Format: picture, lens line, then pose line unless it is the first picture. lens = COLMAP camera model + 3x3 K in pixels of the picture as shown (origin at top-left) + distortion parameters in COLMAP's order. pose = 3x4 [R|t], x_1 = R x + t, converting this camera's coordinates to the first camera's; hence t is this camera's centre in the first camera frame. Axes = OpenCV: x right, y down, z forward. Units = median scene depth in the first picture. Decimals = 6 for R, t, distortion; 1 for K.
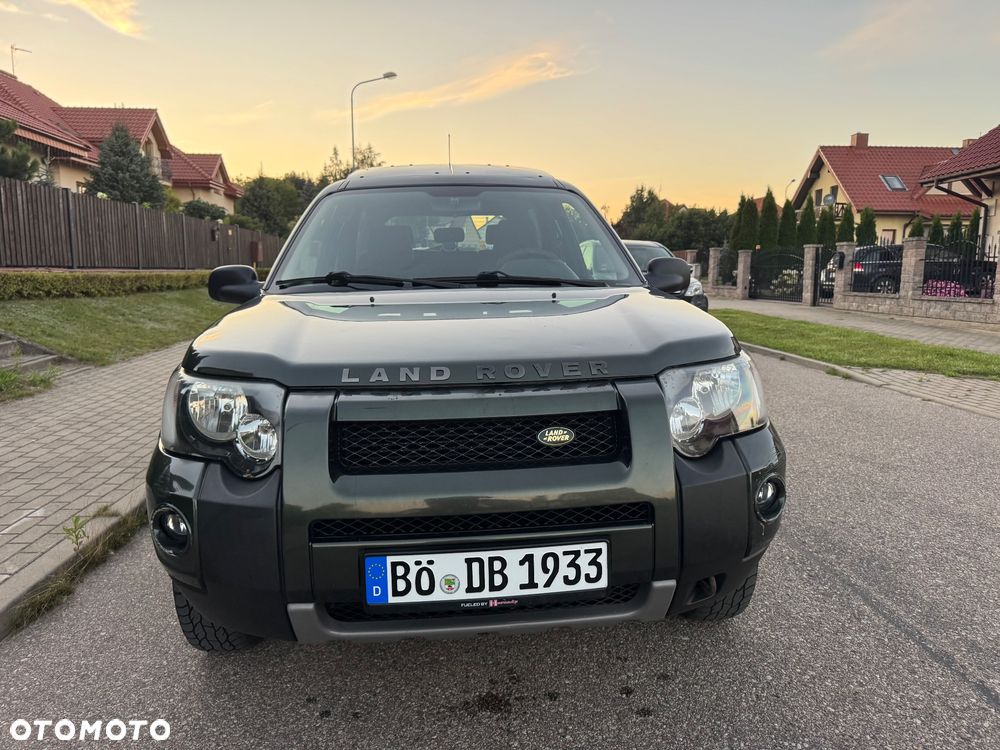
lens RADIAL K [[699.2, 0, 510.1], [0, 699.2, 372.3], [0, 0, 1]] dist [0.058325, -0.074879]
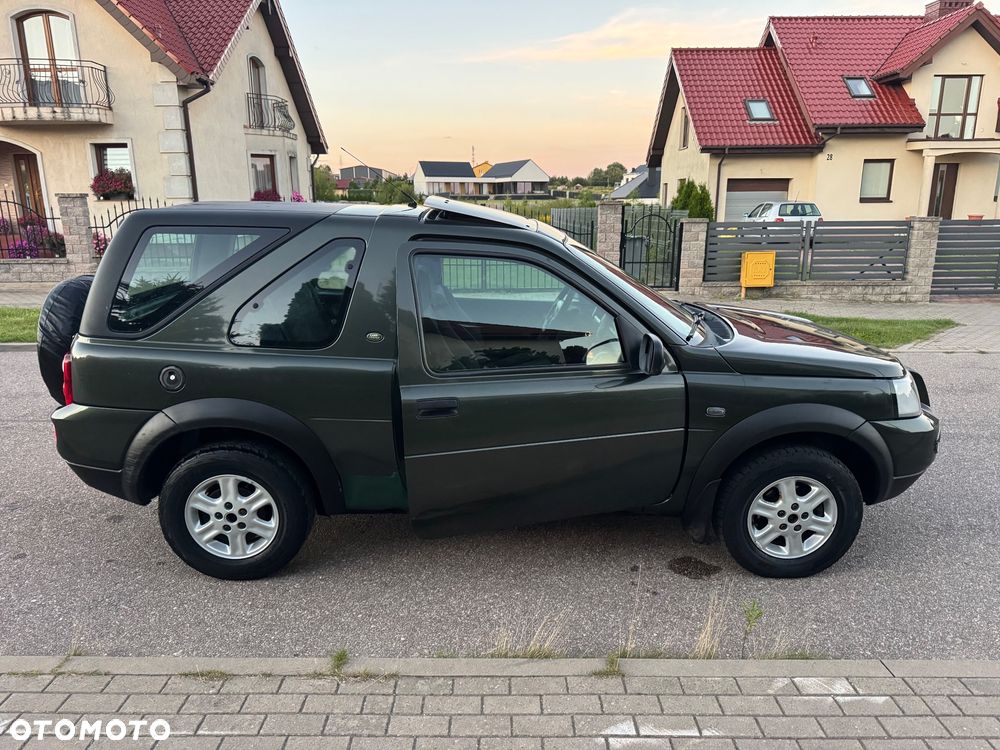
lens RADIAL K [[704.4, 0, 500.0], [0, 704.4, 375.0], [0, 0, 1]] dist [0.024448, -0.030404]
pose [[0.081235, -0.243250, 0.966556, -2.225159], [0.147687, 0.961993, 0.229689, -0.561856], [-0.985692, 0.124089, 0.114072, 1.735105]]
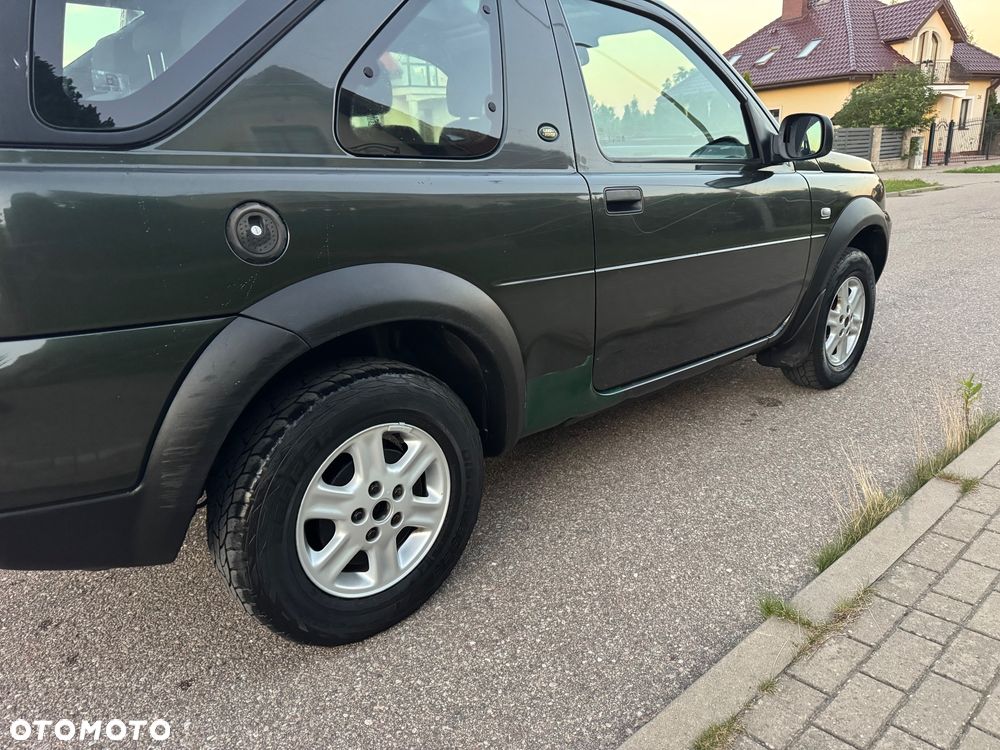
lens RADIAL K [[704.4, 0, 500.0], [0, 704.4, 375.0], [0, 0, 1]] dist [0.024448, -0.030404]
pose [[-0.600768, -0.220229, 0.768490, -1.411974], [0.153456, 0.911659, 0.381221, -0.389870], [-0.784557, 0.346955, -0.513900, 2.909211]]
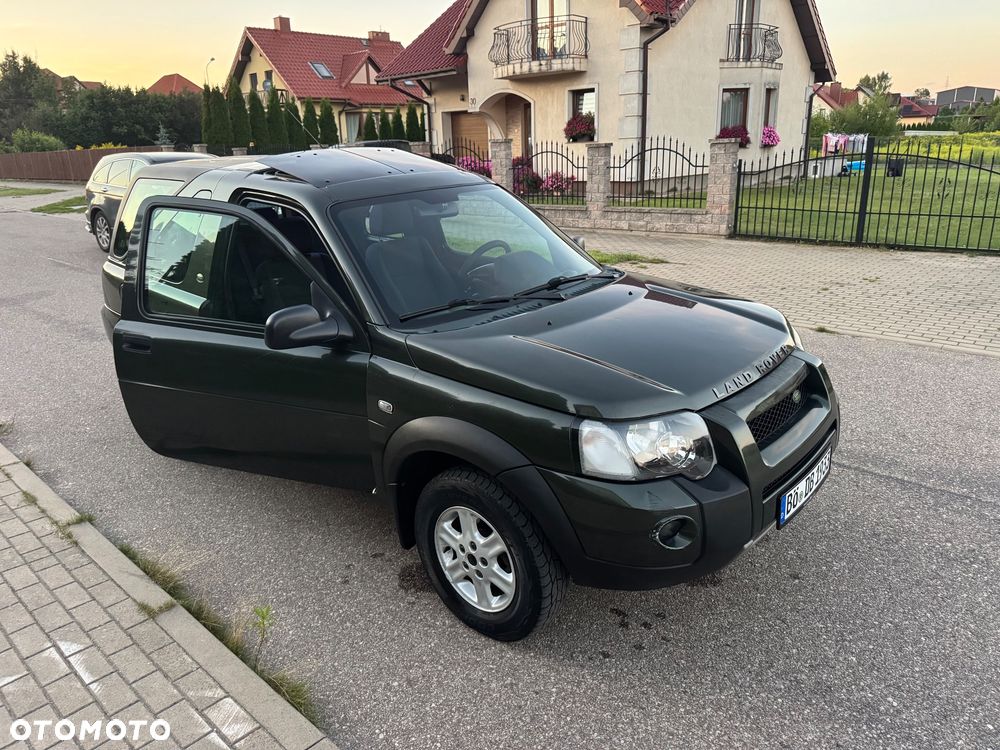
lens RADIAL K [[704.1, 0, 502.5], [0, 704.1, 374.1], [0, 0, 1]] dist [0.009435, -0.005135]
pose [[0.729064, -0.235435, 0.642679, -1.308298], [0.129259, 0.969442, 0.208506, -0.347366], [-0.672129, -0.068942, 0.737217, 0.196299]]
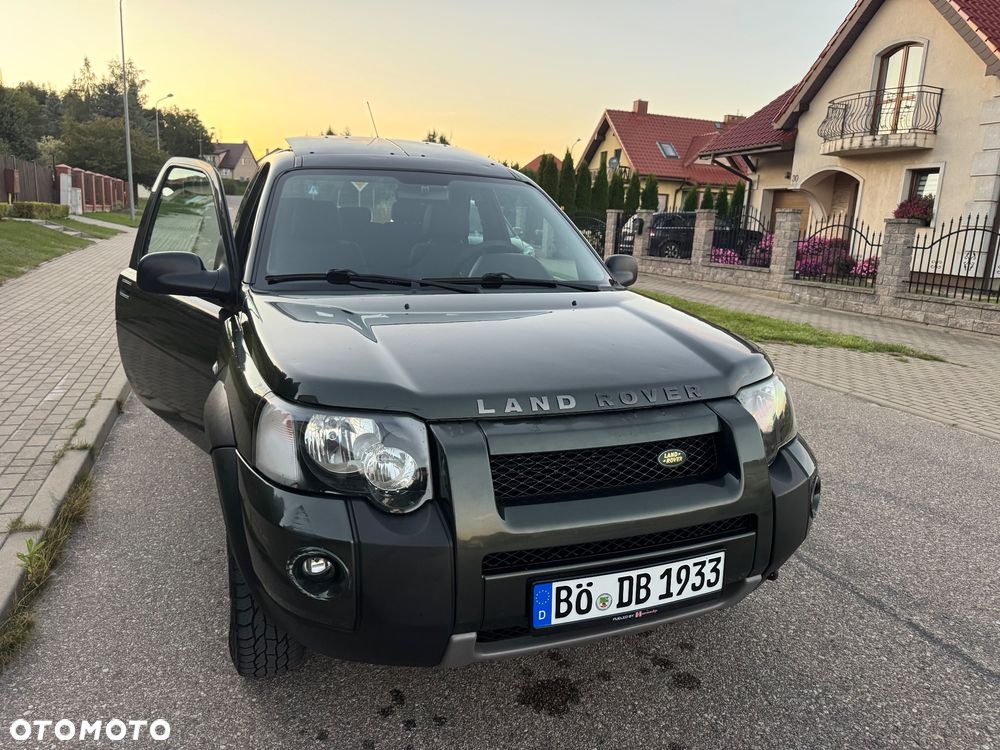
lens RADIAL K [[704.4, 0, 500.0], [0, 704.4, 375.0], [0, 0, 1]] dist [0.024448, -0.030404]
pose [[0.960464, -0.014140, 0.278044, -0.429899], [-0.007509, 0.997030, 0.076642, -0.104528], [-0.278302, -0.075700, 0.957506, 0.020203]]
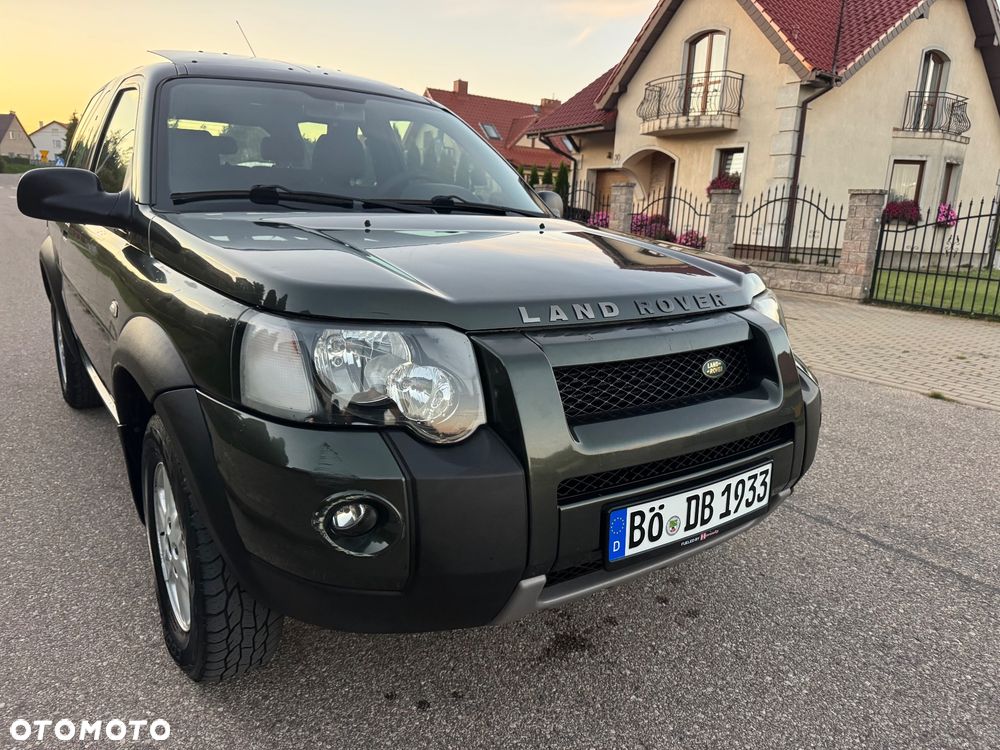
lens RADIAL K [[706.4, 0, 503.5], [0, 706.4, 376.3], [0, 0, 1]] dist [0.027679, -0.037074]
pose [[0.863058, -0.074263, 0.499616, -0.606036], [0.026219, 0.994386, 0.102514, -0.007795], [-0.504425, -0.075377, 0.860159, 0.234537]]
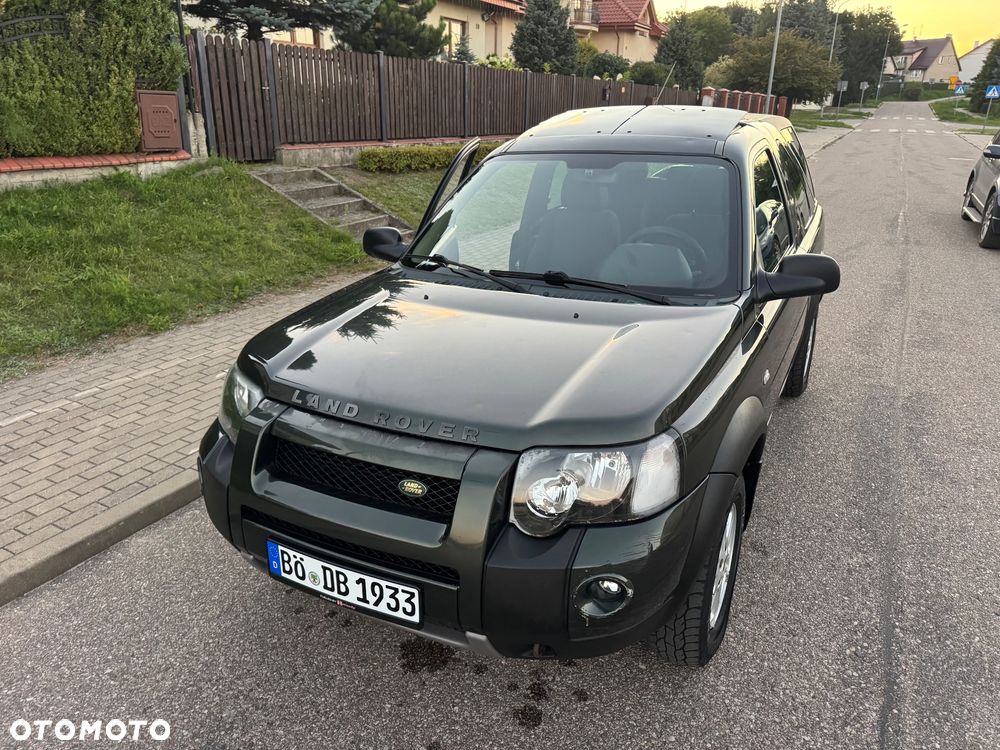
lens RADIAL K [[715.0, 0, 512.7], [0, 715.0, 383.2], [0, 0, 1]] dist [0.001432, -0.004829]
pose [[0.844464, 0.200231, -0.496777, 0.647965], [-0.087594, 0.966636, 0.240711, -0.320056], [0.528401, -0.159757, 0.833829, 0.115619]]
